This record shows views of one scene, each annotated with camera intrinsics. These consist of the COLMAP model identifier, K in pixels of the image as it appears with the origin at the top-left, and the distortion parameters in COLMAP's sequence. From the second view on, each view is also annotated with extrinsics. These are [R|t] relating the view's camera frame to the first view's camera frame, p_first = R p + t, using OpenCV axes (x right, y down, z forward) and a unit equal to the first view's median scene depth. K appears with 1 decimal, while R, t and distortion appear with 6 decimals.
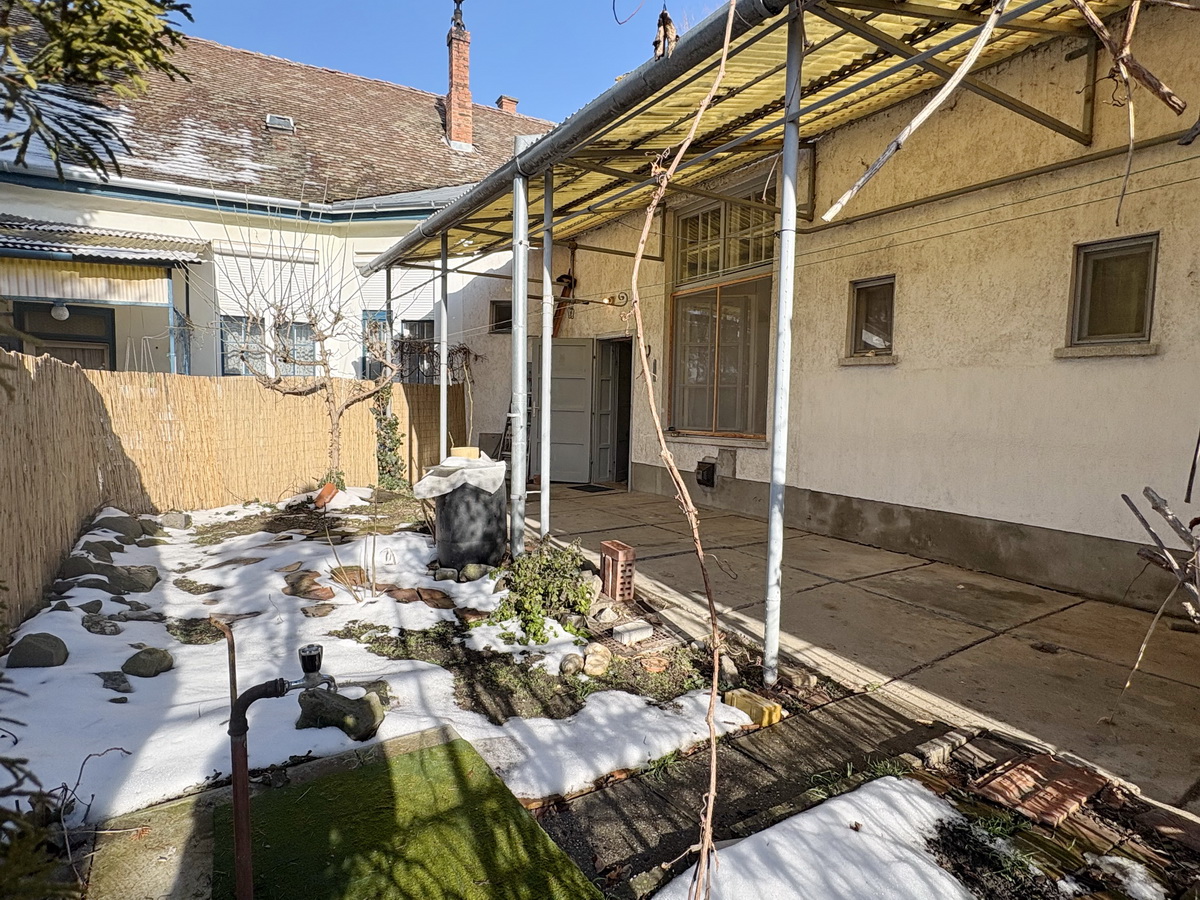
lens RADIAL K [[642.1, 0, 596.4], [0, 642.1, 453.4], [0, 0, 1]] dist [-0.000070, -0.001155]
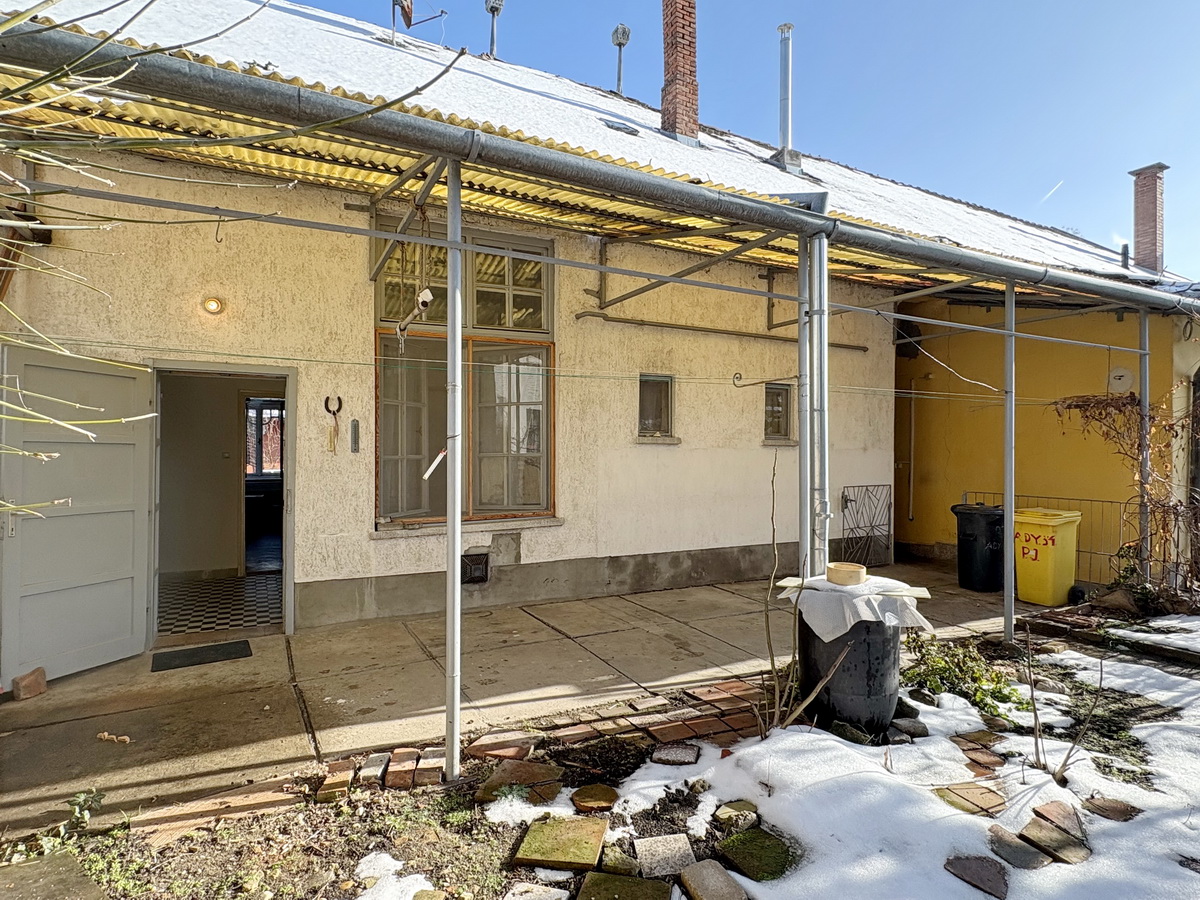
lens RADIAL K [[642.1, 0, 597.9], [0, 642.1, 450.2], [0, 0, 1]] dist [-0.000070, -0.001155]
pose [[0.075786, -0.012180, 0.997050, -0.849518], [0.083374, 0.996501, 0.005836, -0.147912], [-0.993632, 0.082686, 0.076537, 1.063473]]
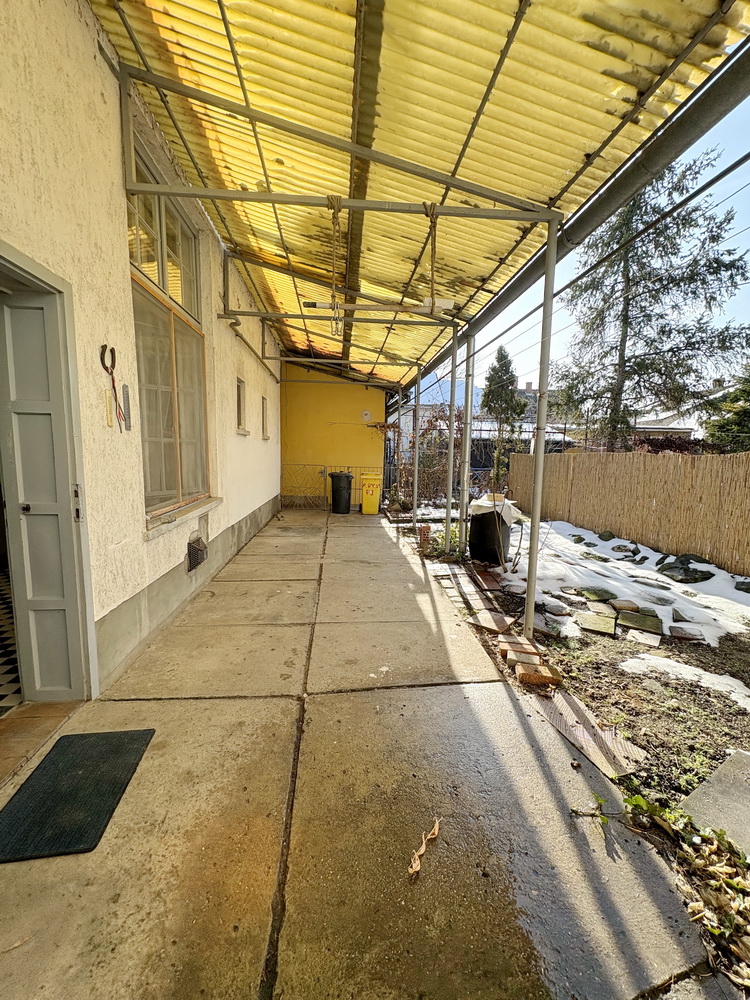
lens RADIAL K [[397.3, 0, 375.4], [0, 397.3, 497.4], [0, 0, 1]] dist [-0.001356, 0.000706]
pose [[-0.891827, -0.080543, 0.445148, -0.333555], [0.008563, 0.980841, 0.194623, -0.182080], [-0.452295, 0.177382, -0.874051, 1.825447]]
